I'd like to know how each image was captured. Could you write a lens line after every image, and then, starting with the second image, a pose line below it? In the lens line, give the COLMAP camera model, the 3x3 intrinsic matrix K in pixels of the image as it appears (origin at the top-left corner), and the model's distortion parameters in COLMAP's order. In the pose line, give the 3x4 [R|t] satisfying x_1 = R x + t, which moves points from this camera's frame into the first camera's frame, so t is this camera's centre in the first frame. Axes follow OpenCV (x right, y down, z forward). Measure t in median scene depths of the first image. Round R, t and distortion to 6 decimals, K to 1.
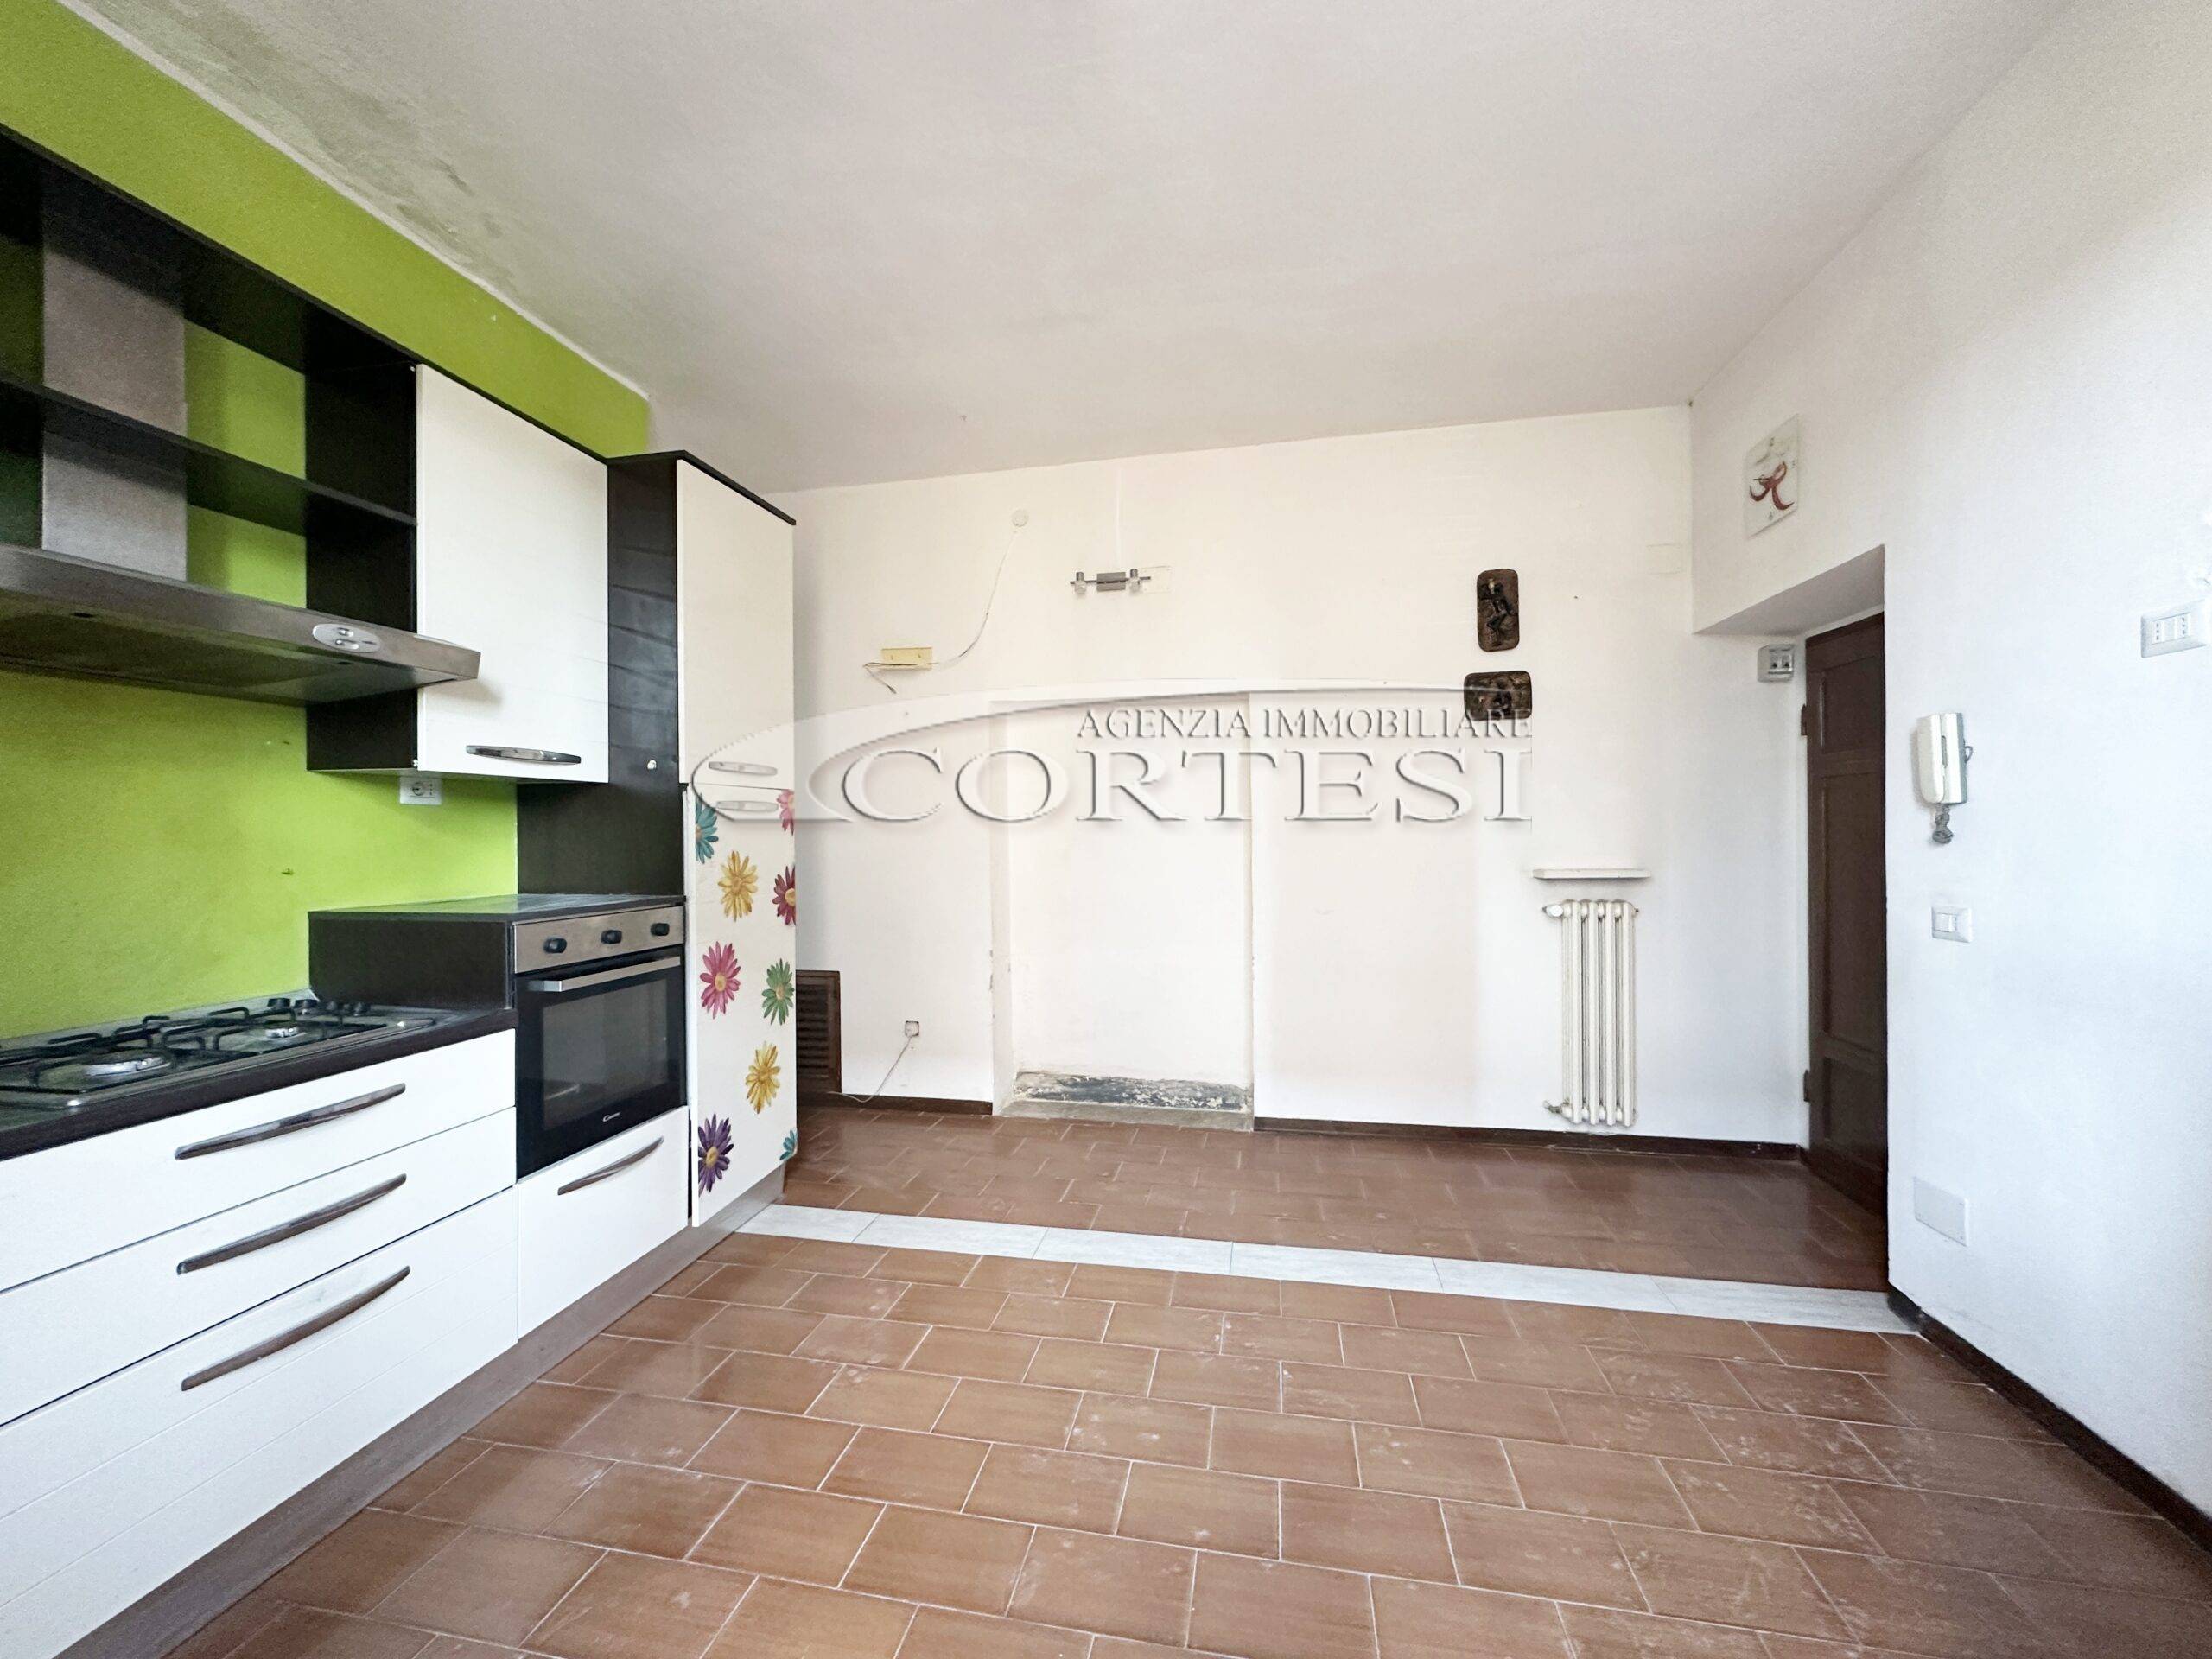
lens RADIAL K [[877.1, 0, 1105.4], [0, 877.1, 831.0], [0, 0, 1]] dist [-0.003735, 0.000292]
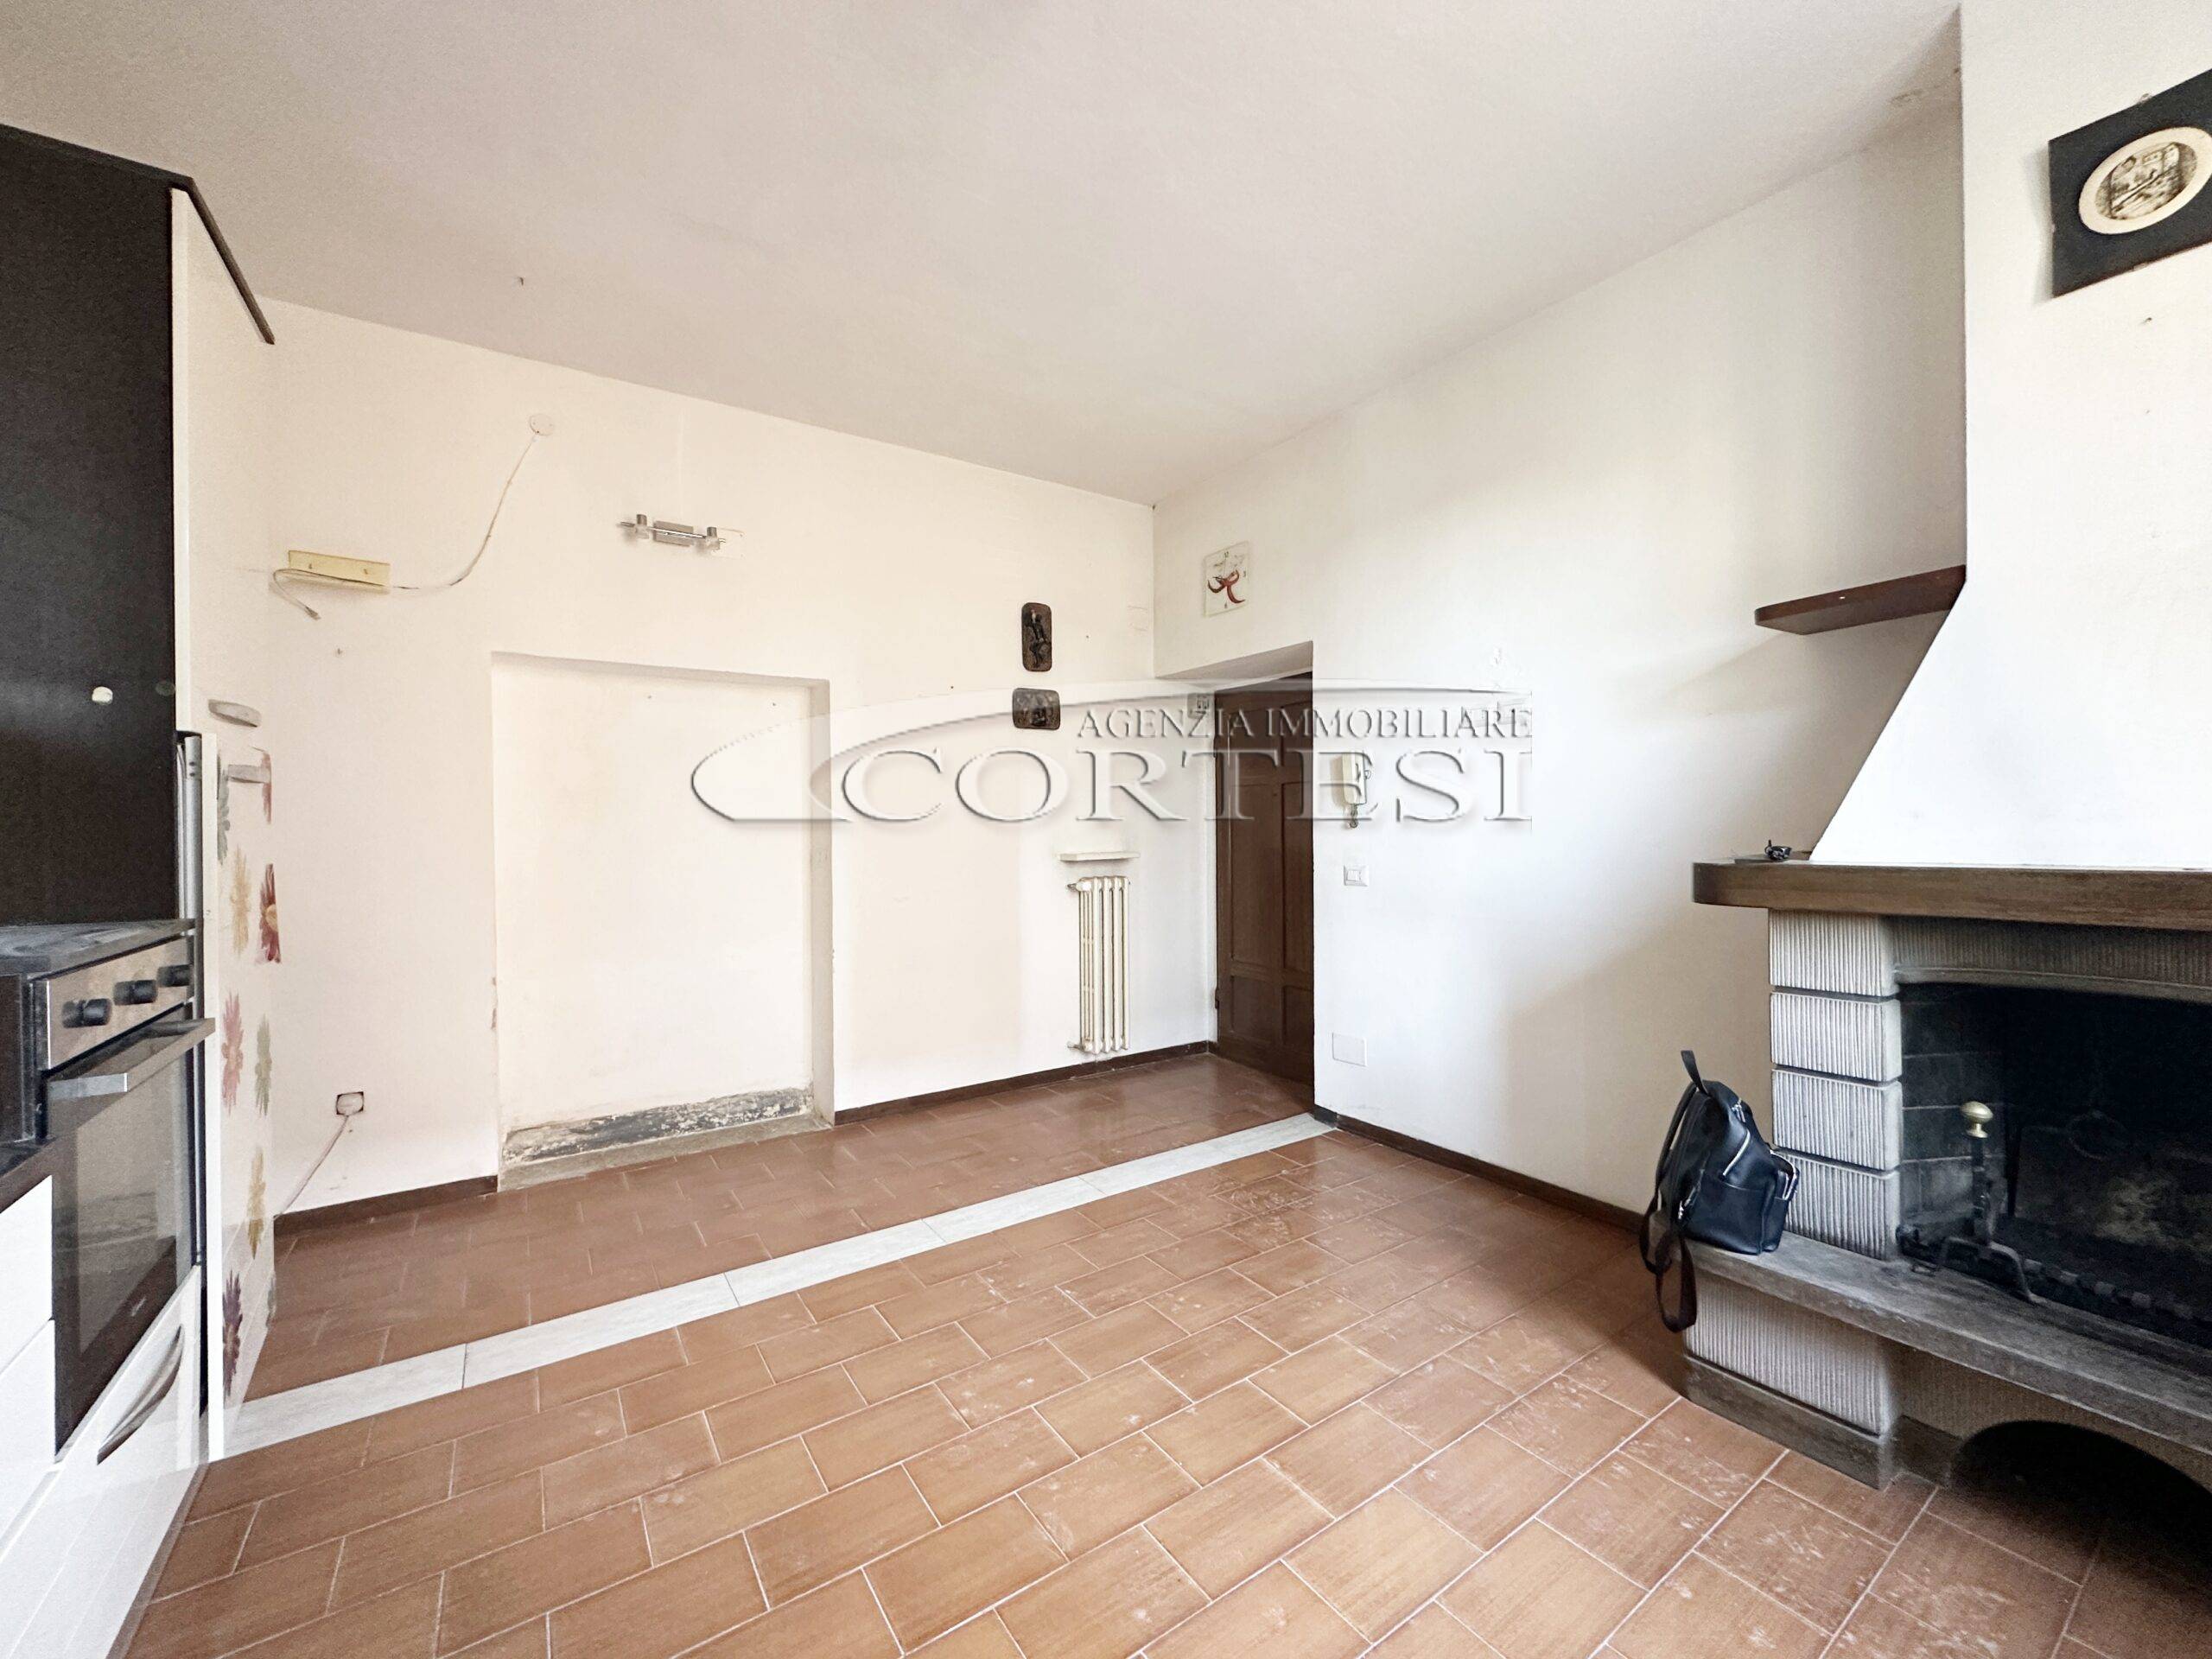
lens RADIAL K [[878.7, 0, 1105.9], [0, 878.7, 828.4], [0, 0, 1]] dist [-0.000757, 0.000010]
pose [[0.703587, -0.000286, 0.710609, -0.454706], [0.001662, 0.999998, -0.001243, 0.013276], [-0.710607, 0.002056, 0.703586, 0.125797]]
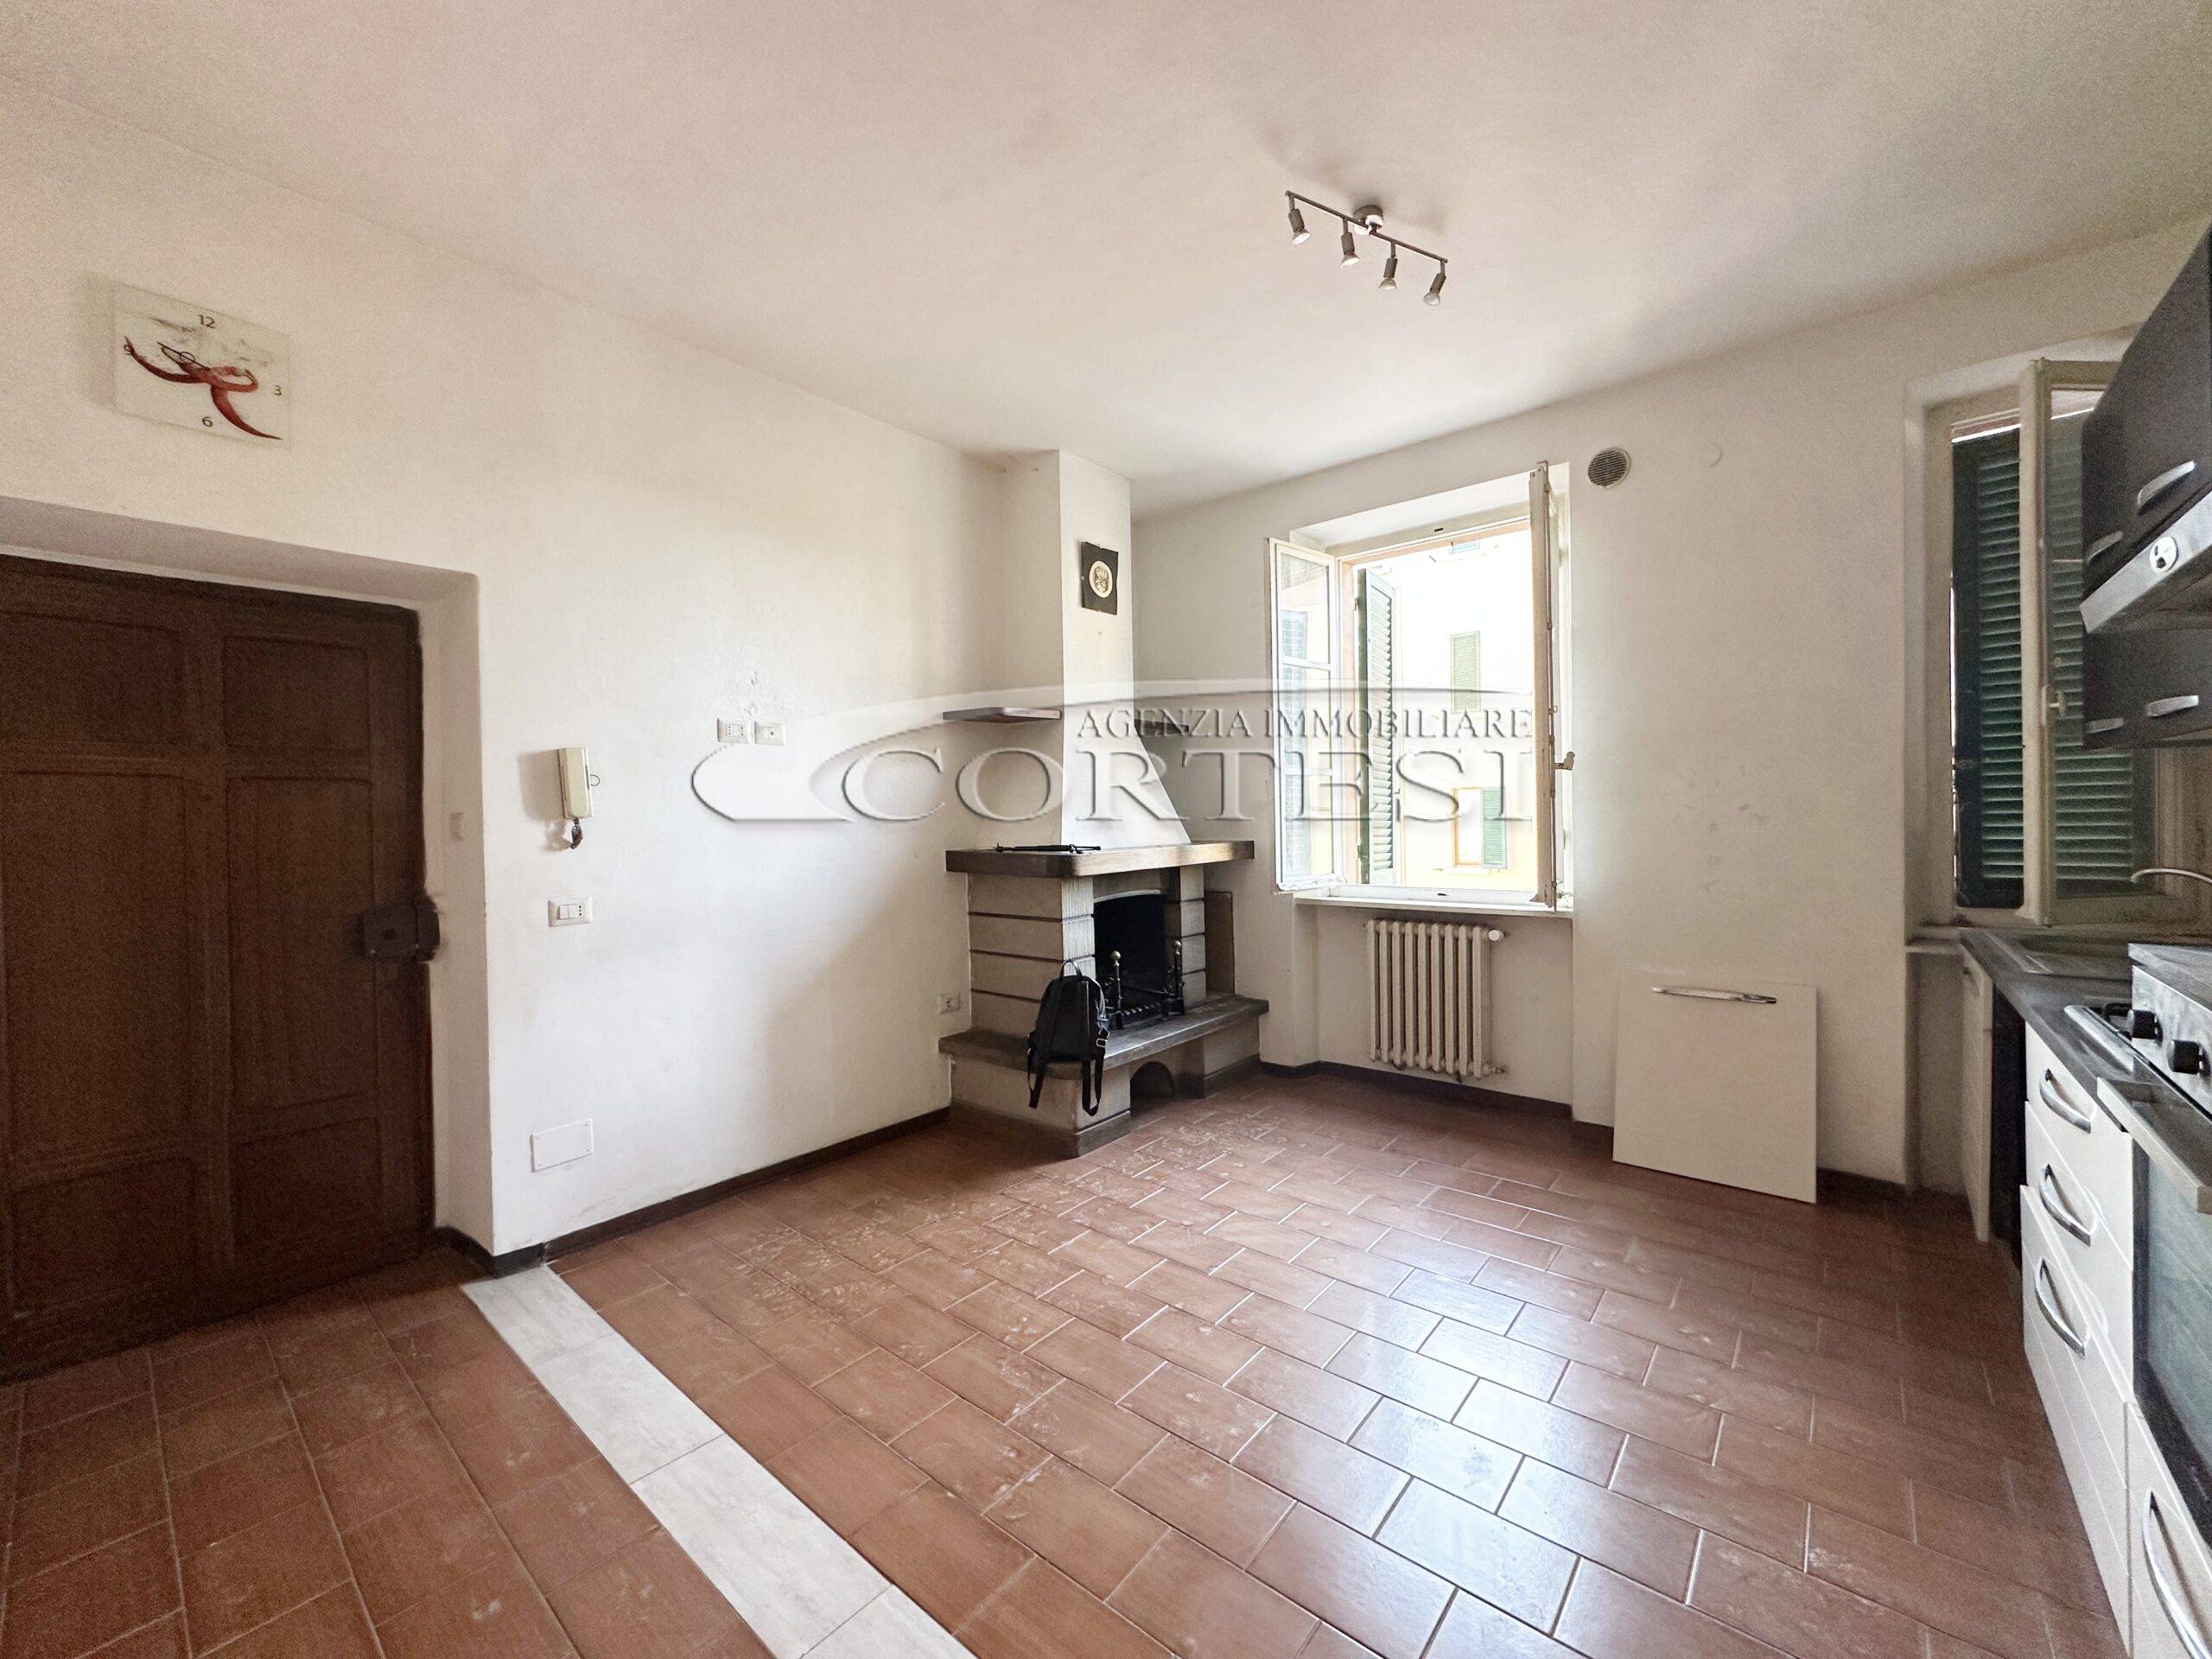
lens RADIAL K [[877.1, 0, 1105.4], [0, 877.1, 831.0], [0, 0, 1]] dist [-0.003735, 0.000292]
pose [[-0.871544, 0.017288, 0.490012, -0.273505], [0.024557, 0.999663, 0.008408, -0.002837], [-0.489702, 0.019361, -0.871675, 1.393227]]
